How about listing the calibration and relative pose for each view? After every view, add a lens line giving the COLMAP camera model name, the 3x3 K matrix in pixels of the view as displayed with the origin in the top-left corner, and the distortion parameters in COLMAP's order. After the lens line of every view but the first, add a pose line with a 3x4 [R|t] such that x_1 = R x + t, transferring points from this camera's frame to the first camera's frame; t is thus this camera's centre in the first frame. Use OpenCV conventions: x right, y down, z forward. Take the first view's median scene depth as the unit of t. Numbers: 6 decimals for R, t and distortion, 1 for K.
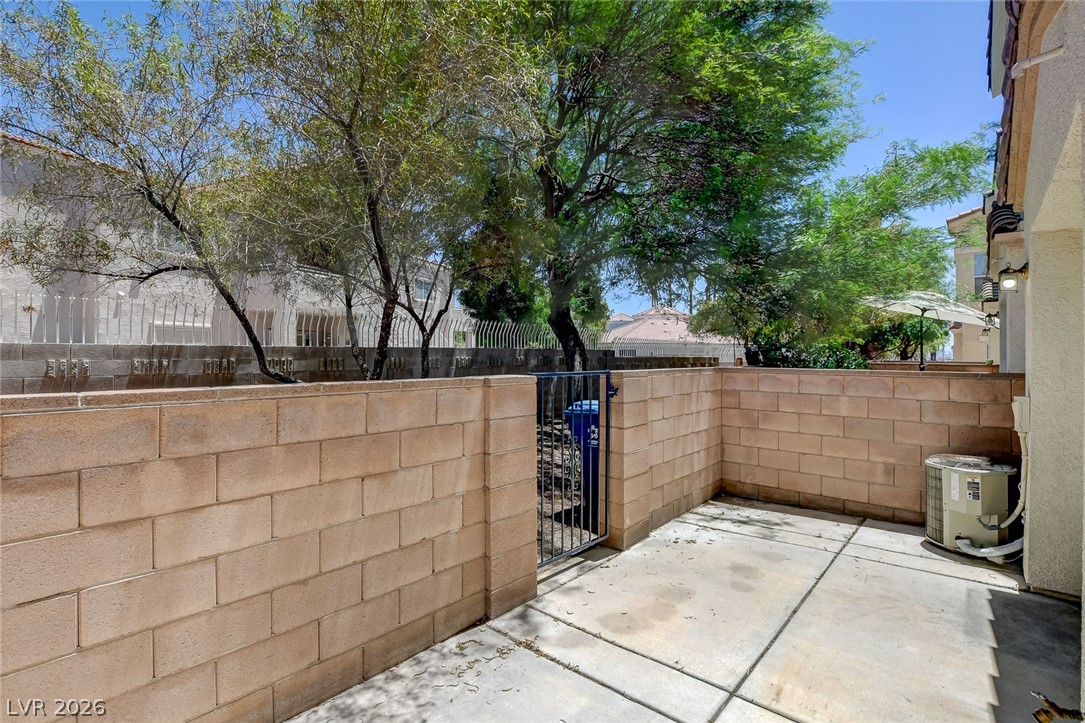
lens RADIAL K [[484.7, 0, 540.8], [0, 484.7, 348.5], [0, 0, 1]] dist [-0.037037, 0.007178]
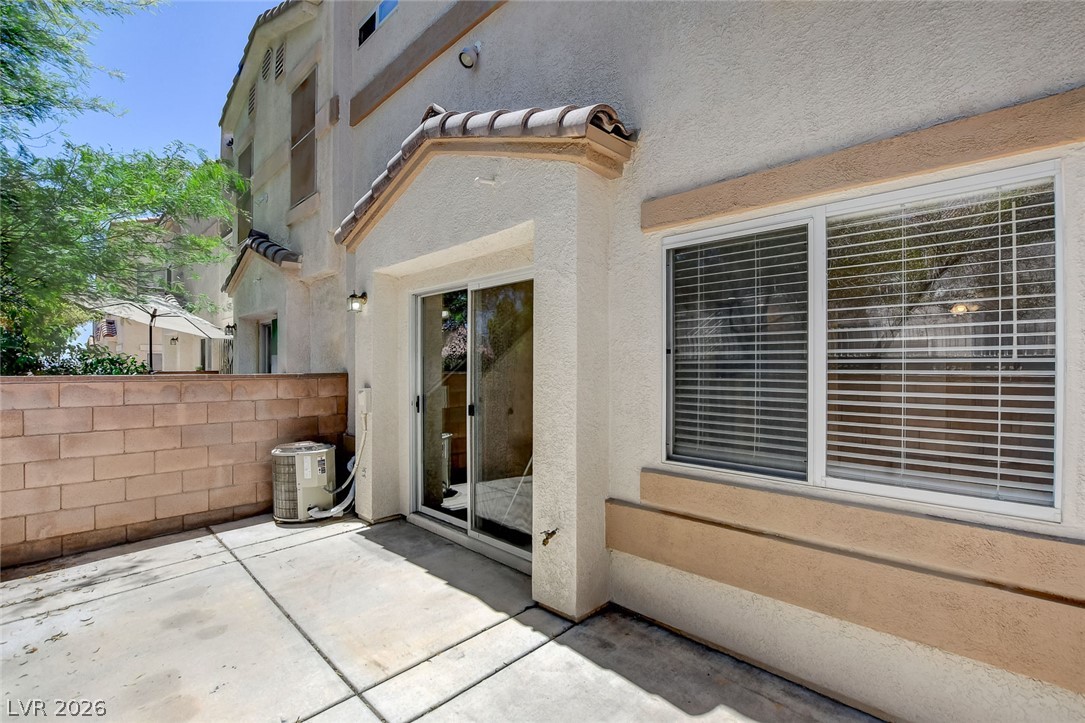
lens RADIAL K [[493.5, 0, 550.7], [0, 493.5, 374.4], [0, 0, 1]] dist [-0.055490, 0.014201]
pose [[0.032183, -0.020878, 0.999264, -0.327774], [-0.013044, 0.999688, 0.021307, 0.018895], [-0.999397, -0.013720, 0.031901, 0.328172]]
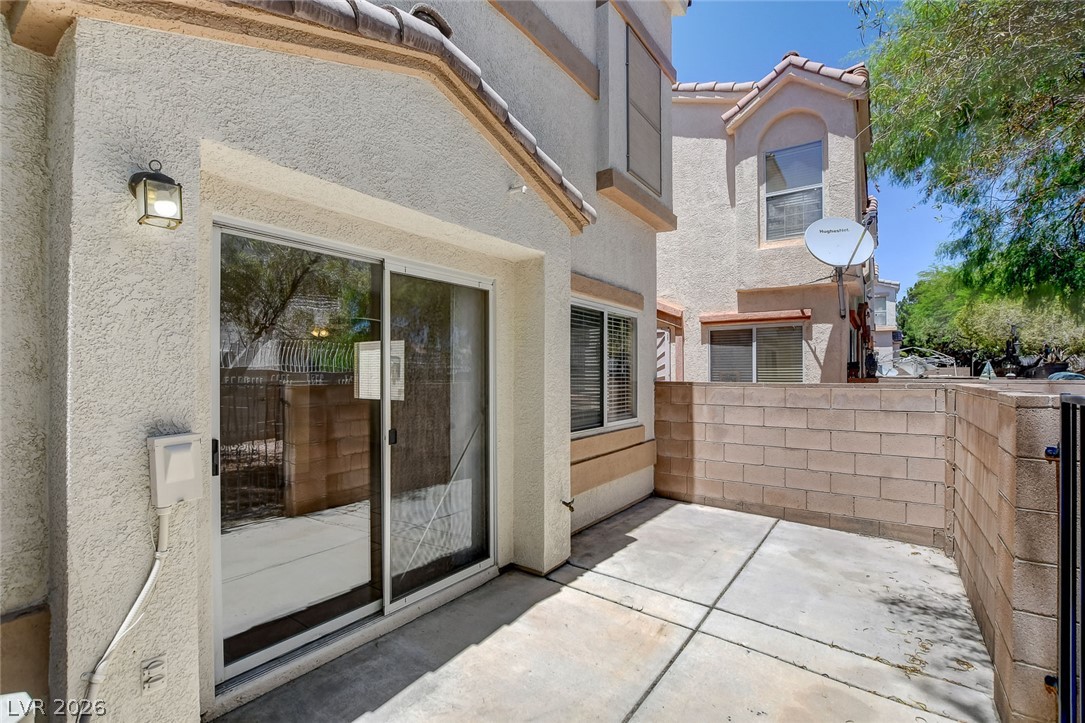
lens RADIAL K [[484.1, 0, 545.7], [0, 484.1, 372.6], [0, 0, 1]] dist [-0.029657, 0.000536]
pose [[-0.991903, -0.003478, -0.126948, 0.556783], [-0.001579, 0.999885, -0.015055, 0.032300], [0.126986, -0.014733, -0.991795, 1.280240]]
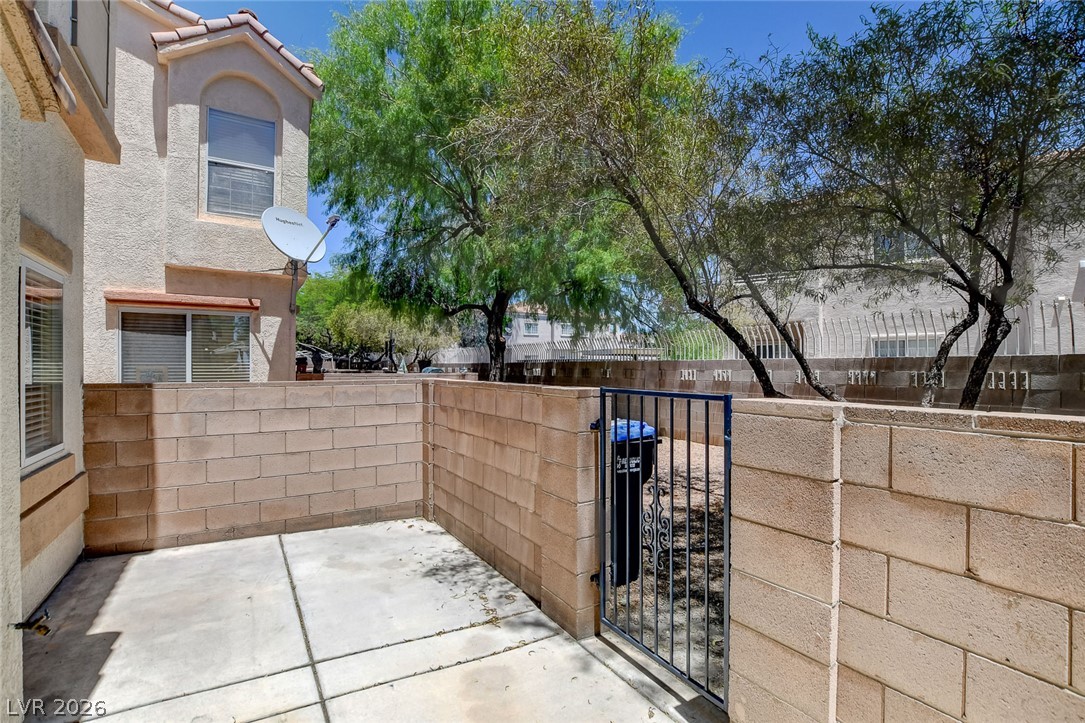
lens RADIAL K [[489.6, 0, 542.4], [0, 489.6, 368.2], [0, 0, 1]] dist [-0.029349, 0.001834]
pose [[-0.256779, 0.001794, -0.966468, 0.728474], [0.011619, 0.999932, -0.001231, 0.016587], [0.966400, -0.011545, -0.256782, 0.985379]]
